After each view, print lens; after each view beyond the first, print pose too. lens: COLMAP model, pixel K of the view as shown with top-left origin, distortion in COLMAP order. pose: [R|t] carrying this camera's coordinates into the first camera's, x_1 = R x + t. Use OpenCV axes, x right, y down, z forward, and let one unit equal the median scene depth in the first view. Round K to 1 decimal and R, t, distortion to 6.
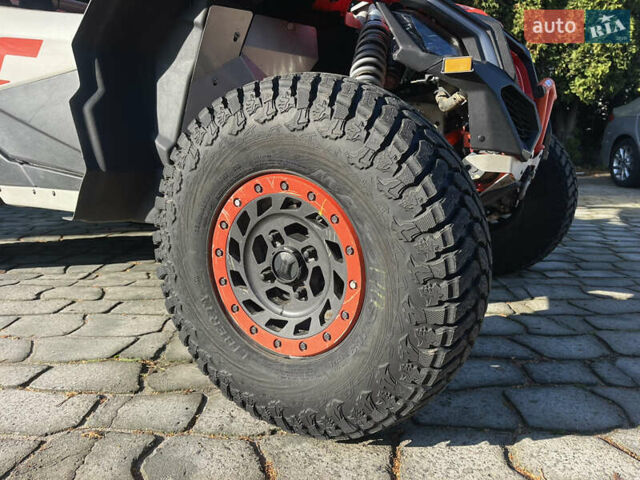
lens RADIAL K [[490.2, 0, 318.8], [0, 490.2, 236.5], [0, 0, 1]] dist [0.083042, -0.124127]
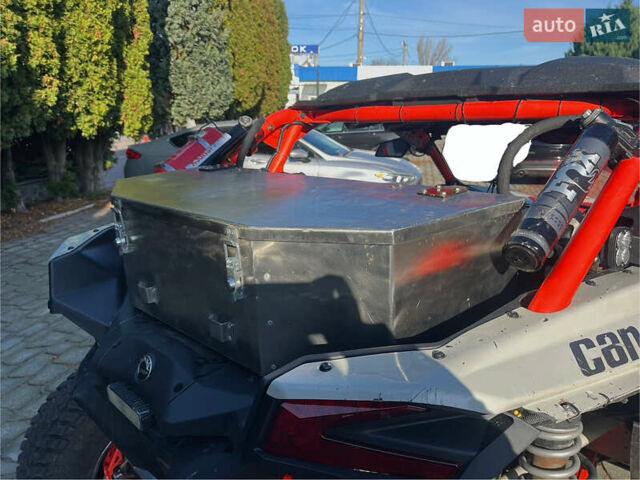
lens RADIAL K [[490.2, 0, 318.8], [0, 490.2, 236.5], [0, 0, 1]] dist [0.083042, -0.124127]
pose [[0.206155, -0.253397, 0.945140, -2.421013], [0.202500, 0.956027, 0.212146, -1.320138], [-0.957337, 0.147656, 0.248403, 2.253805]]
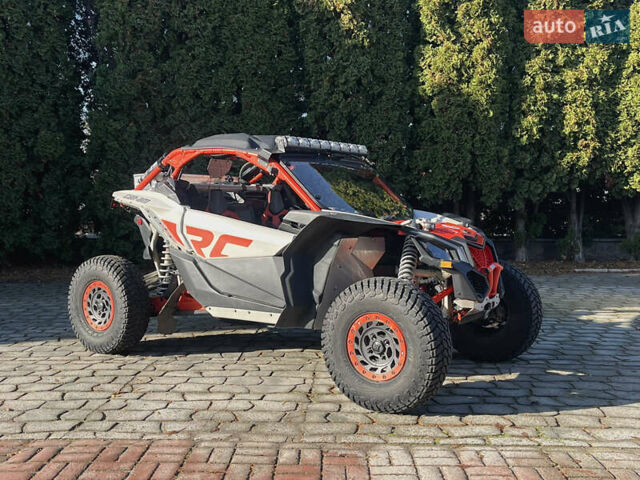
lens RADIAL K [[701.4, 0, 292.1], [0, 701.4, 240.3], [0, 0, 1]] dist [0.037813, -0.027108]
pose [[0.995611, -0.002628, -0.093549, -0.160159], [-0.009608, 0.991453, -0.130109, -0.013715], [0.093091, 0.130437, 0.987077, -2.736651]]
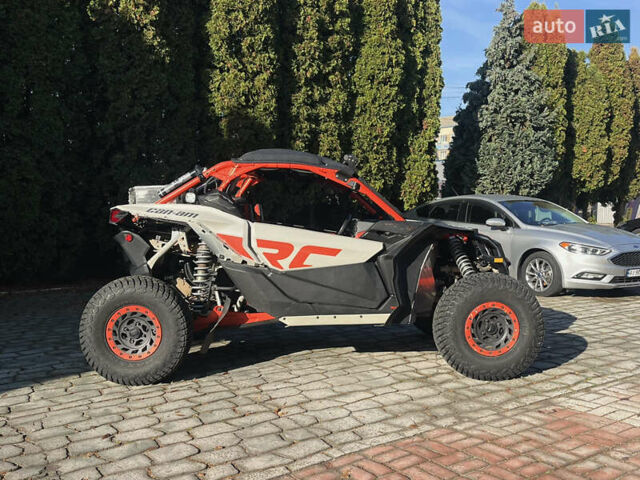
lens RADIAL K [[666.2, 0, 312.8], [0, 666.2, 242.3], [0, 0, 1]] dist [0.071254, -0.126238]
pose [[0.838761, -0.042209, 0.542861, -3.322705], [0.117604, 0.987502, -0.104925, -0.175305], [-0.531648, 0.151850, 0.833242, -2.116857]]
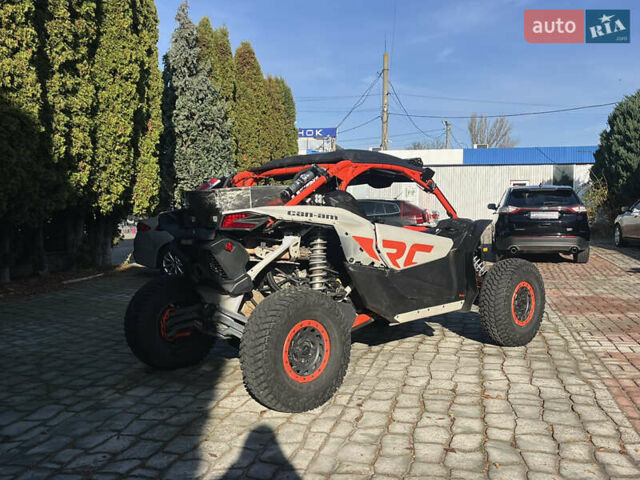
lens RADIAL K [[666.2, 0, 312.8], [0, 666.2, 242.3], [0, 0, 1]] dist [0.071254, -0.126238]
pose [[0.262670, -0.066565, 0.962587, -5.559824], [0.207493, 0.978174, 0.011022, -0.819641], [-0.942312, 0.196835, 0.270748, 0.952265]]
